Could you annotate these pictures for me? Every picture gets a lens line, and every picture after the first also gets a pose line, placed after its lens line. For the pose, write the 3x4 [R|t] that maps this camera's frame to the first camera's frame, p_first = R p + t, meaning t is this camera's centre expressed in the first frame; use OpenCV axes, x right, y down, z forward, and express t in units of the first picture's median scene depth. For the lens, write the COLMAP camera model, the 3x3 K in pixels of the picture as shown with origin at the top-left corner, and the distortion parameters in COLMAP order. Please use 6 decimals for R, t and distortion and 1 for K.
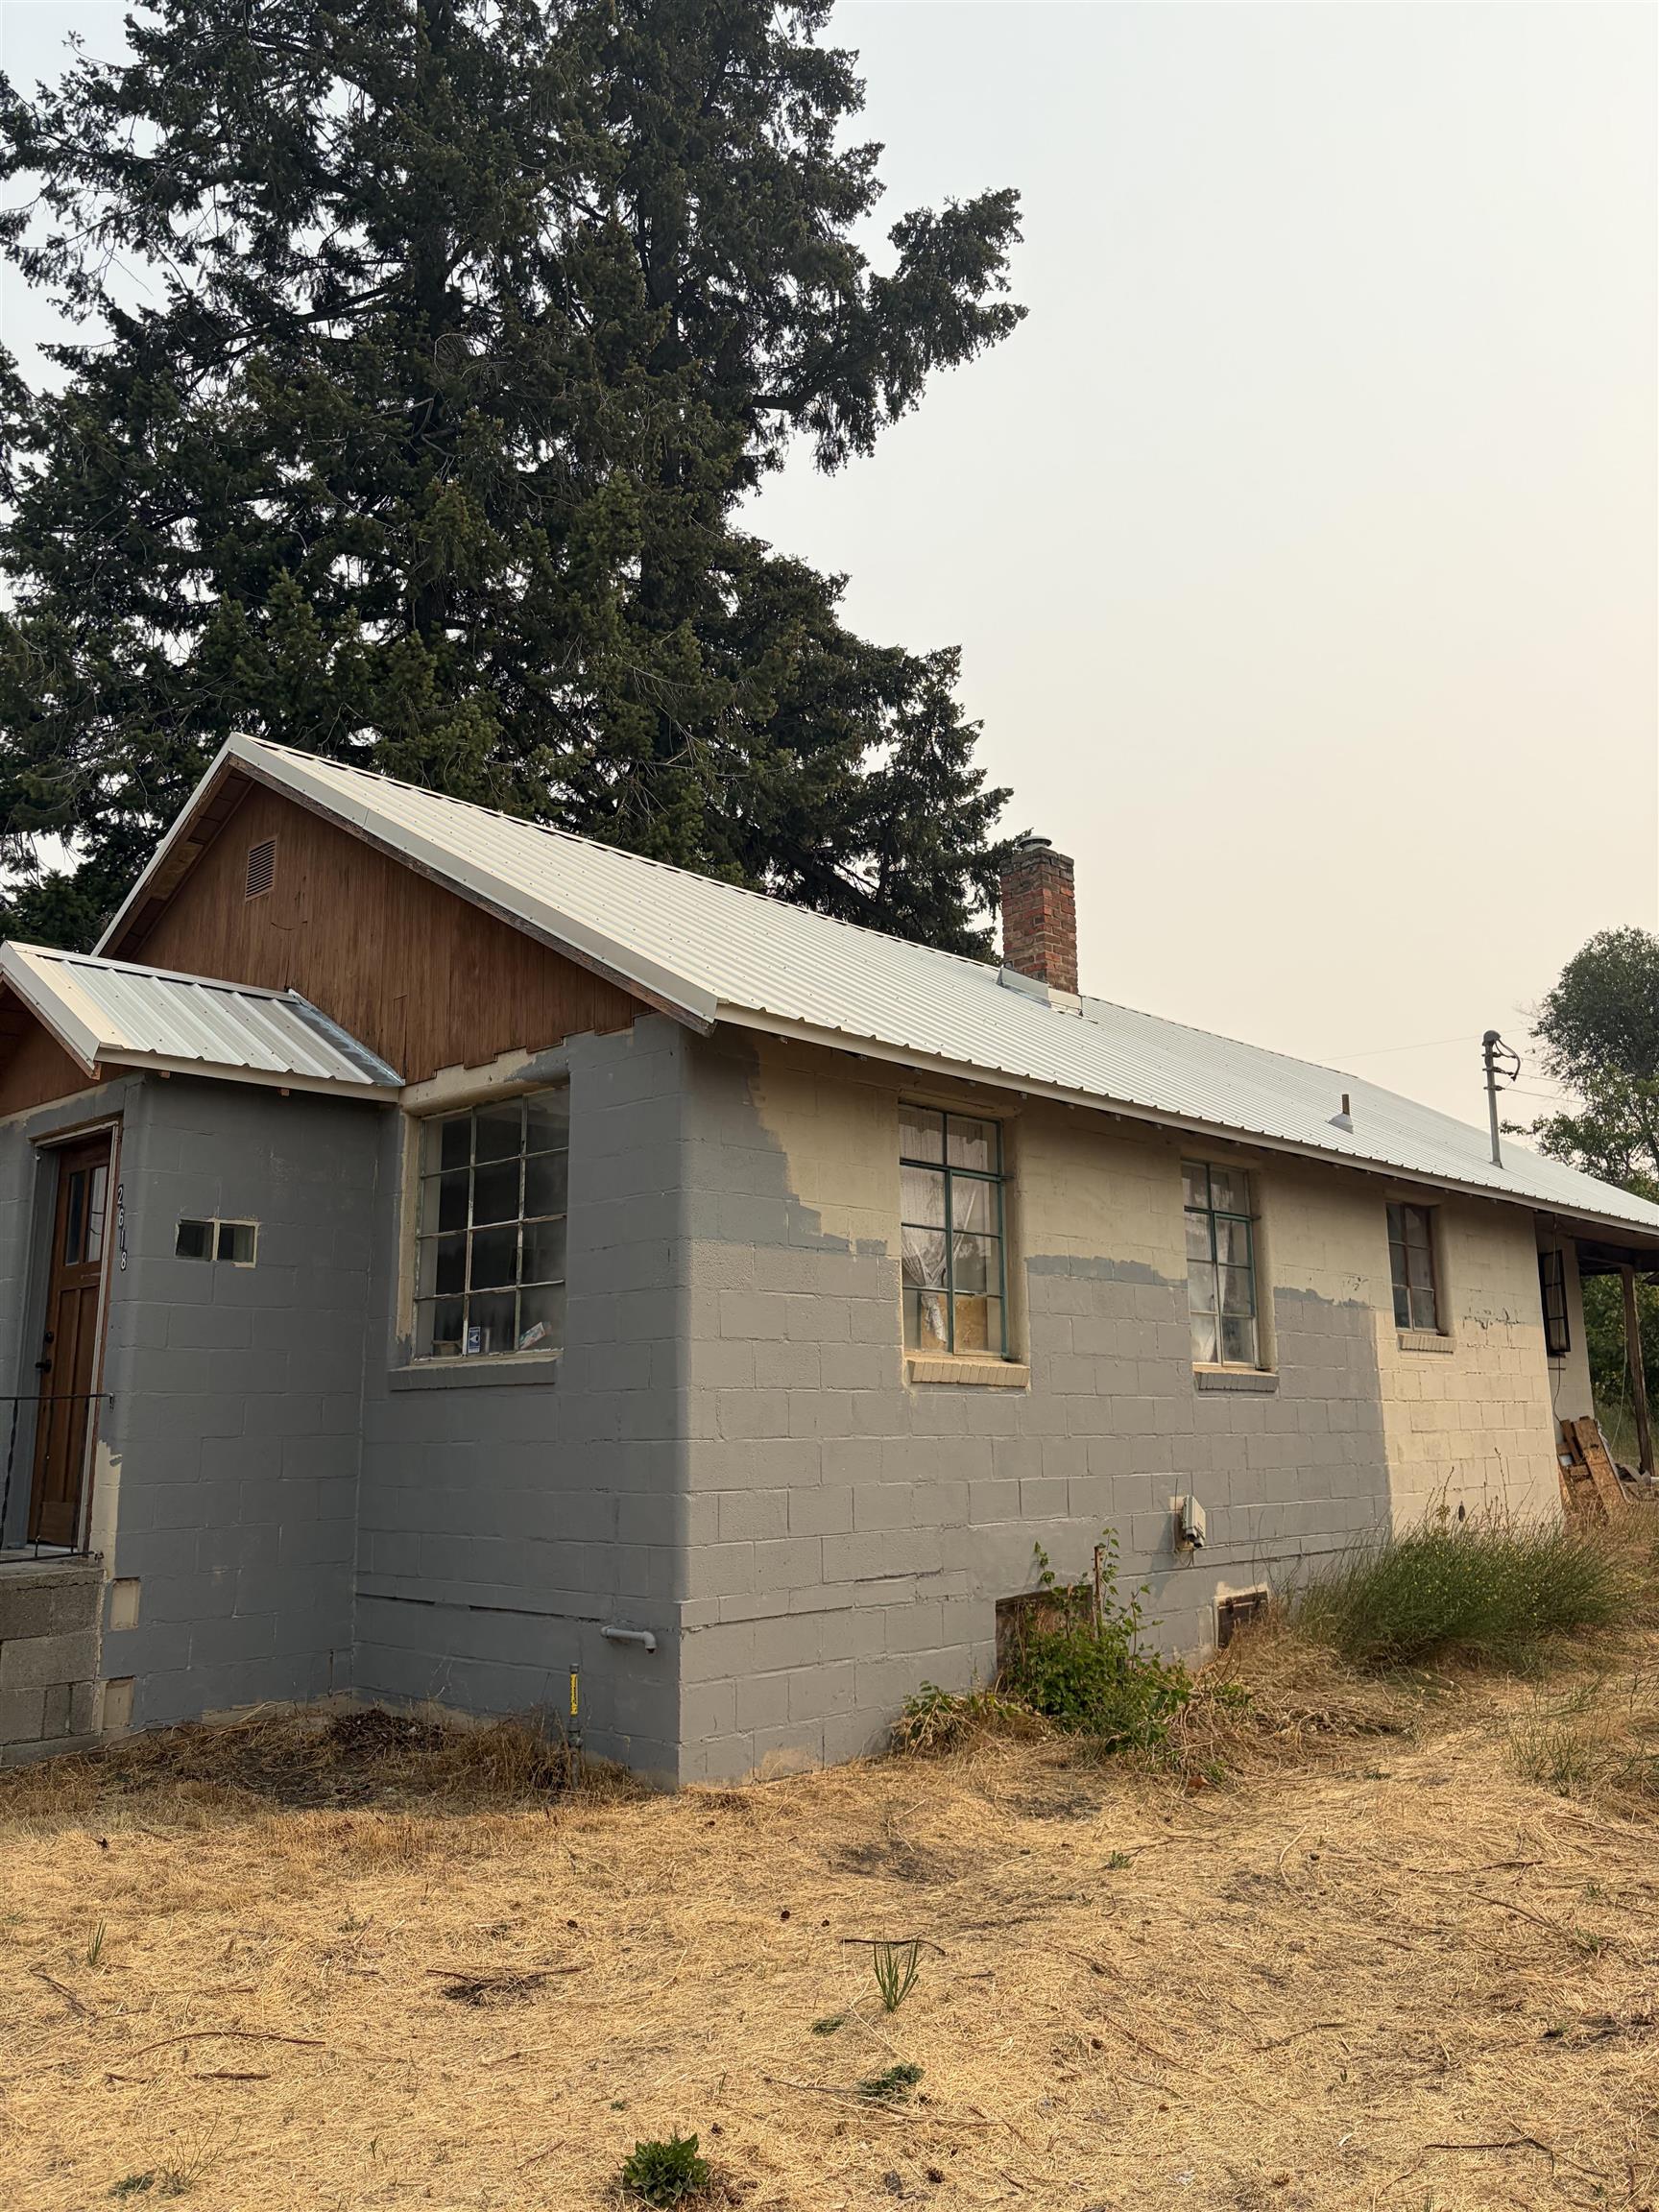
lens RADIAL K [[1678.9, 0, 829.5], [0, 1678.9, 1106.0], [0, 0, 1]] dist [0.024720, -0.001395]
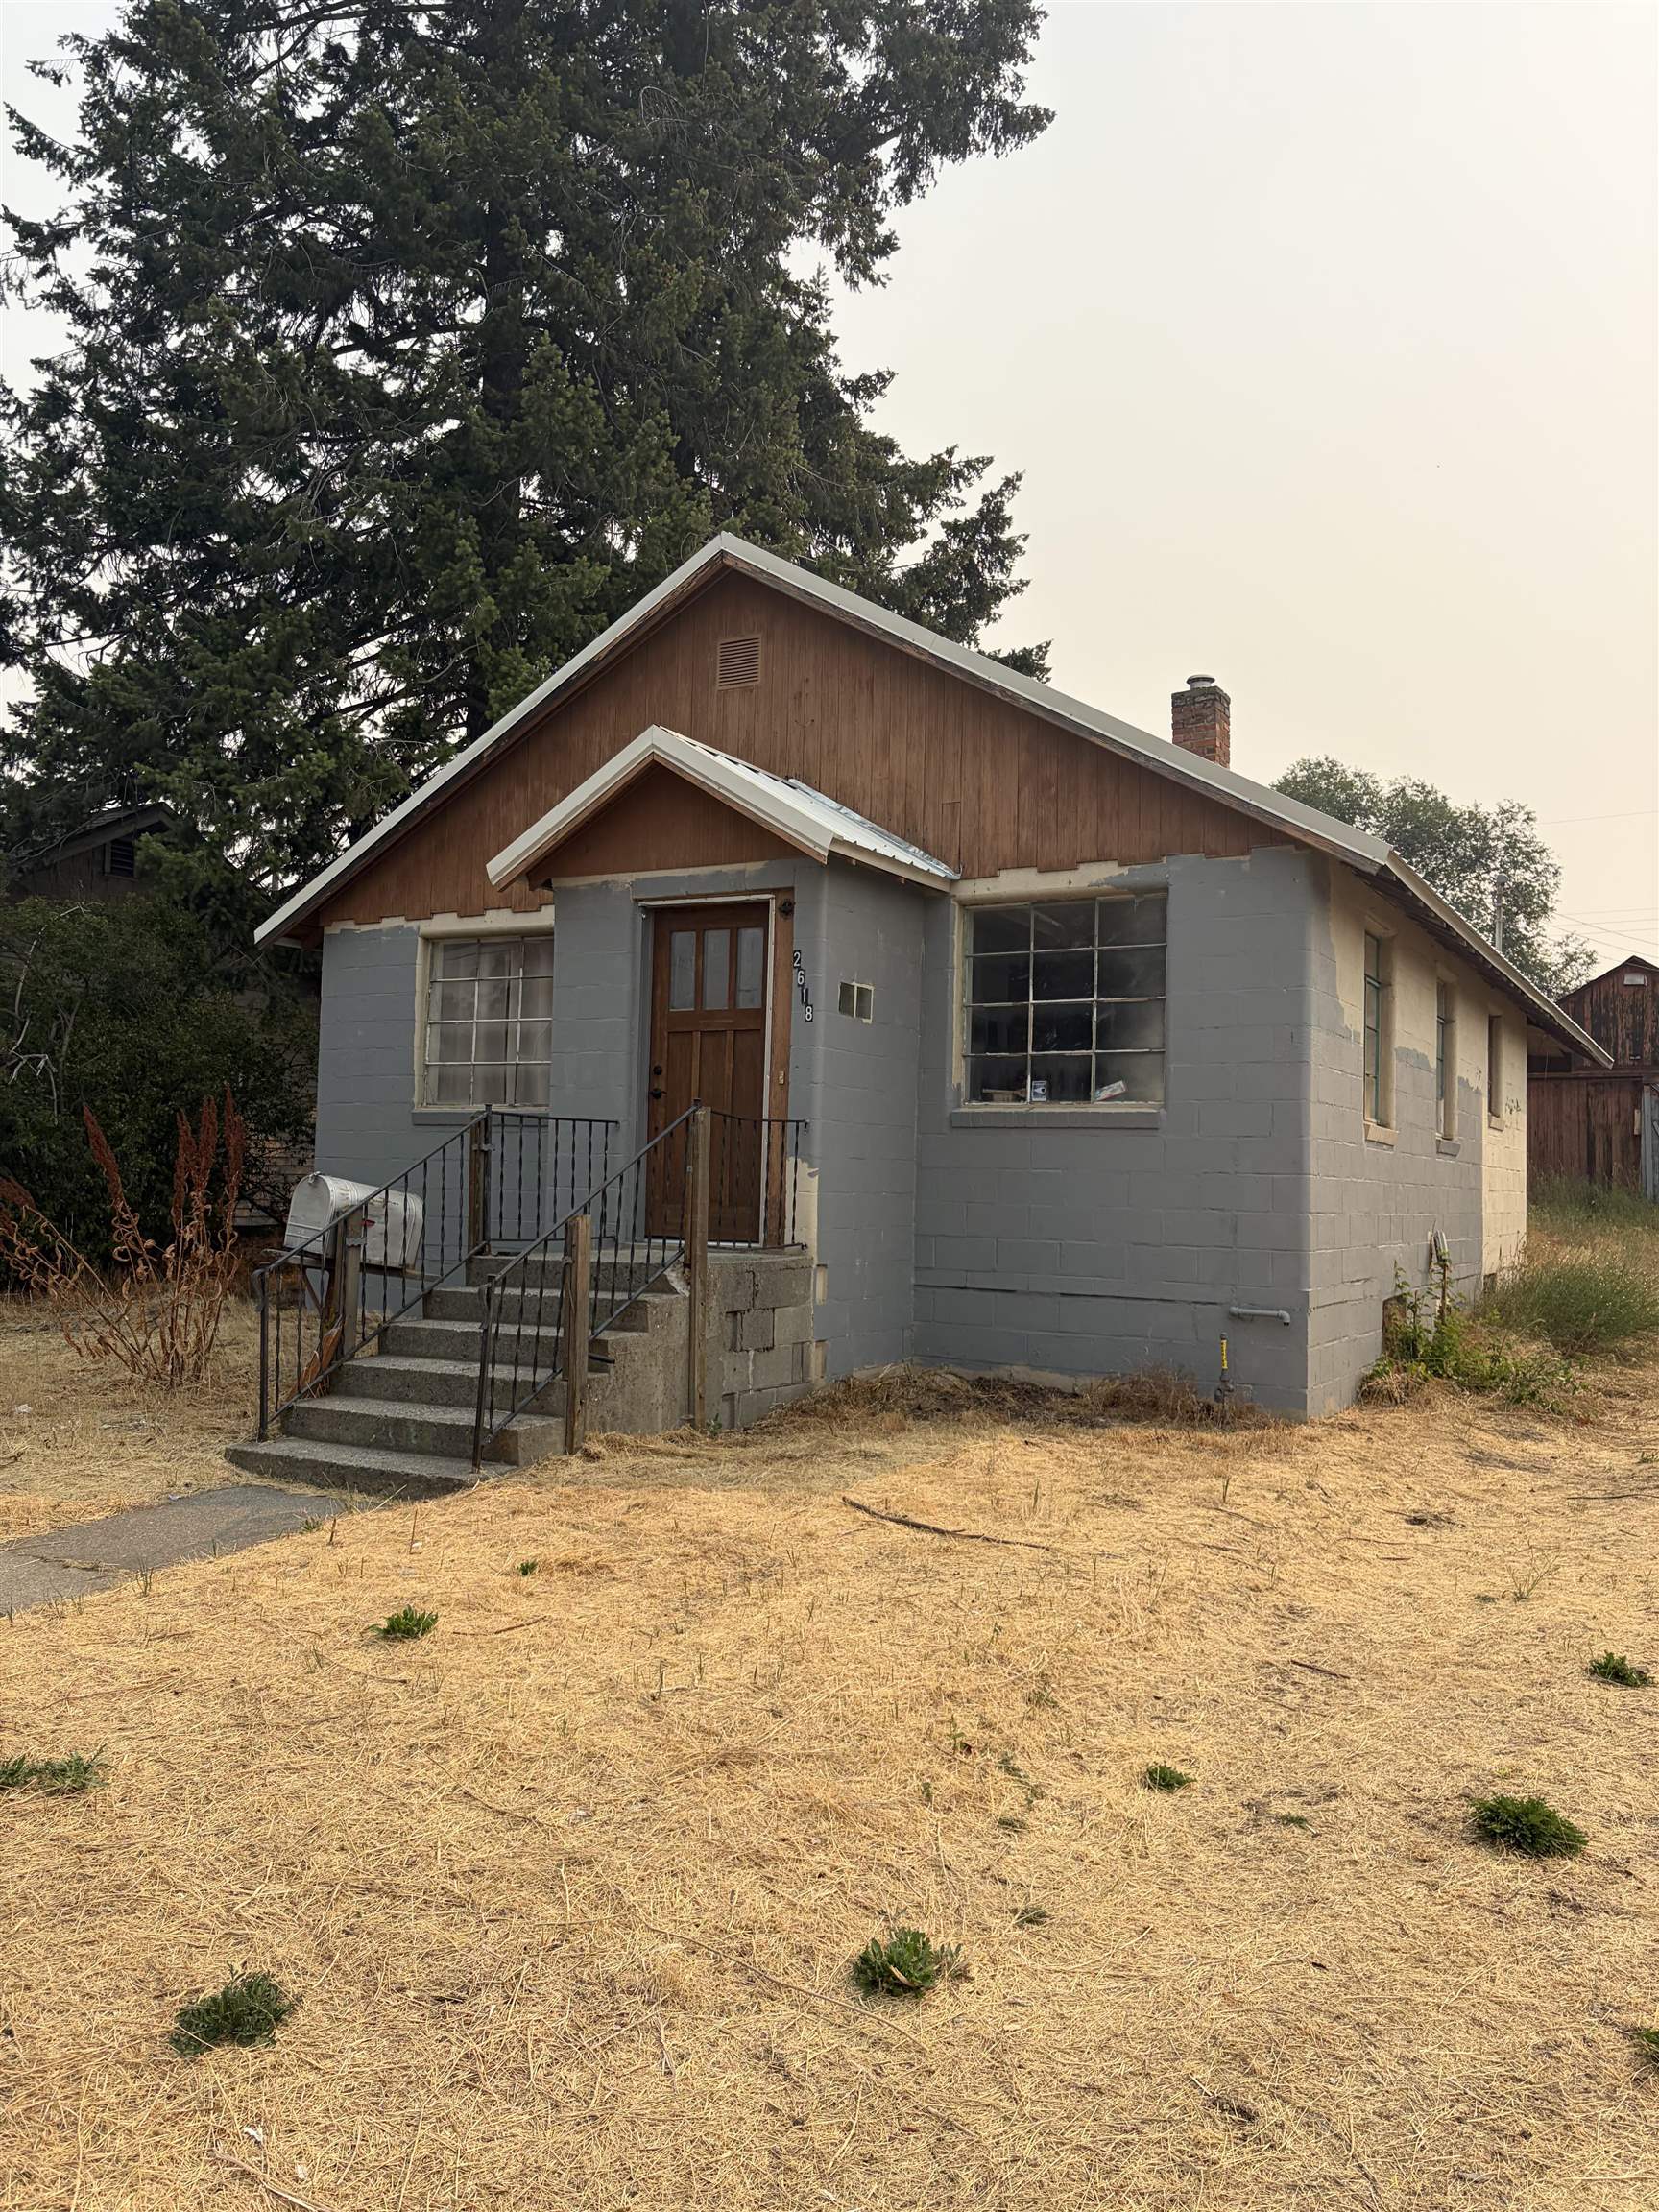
lens RADIAL K [[1666.7, 0, 828.3], [0, 1666.7, 1134.6], [0, 0, 1]] dist [0.109415, -0.196531]
pose [[0.971380, 0.042557, 0.233688, -0.650713], [-0.078899, 0.985768, 0.148445, -0.002103], [-0.224045, -0.162634, 0.960913, -0.169794]]
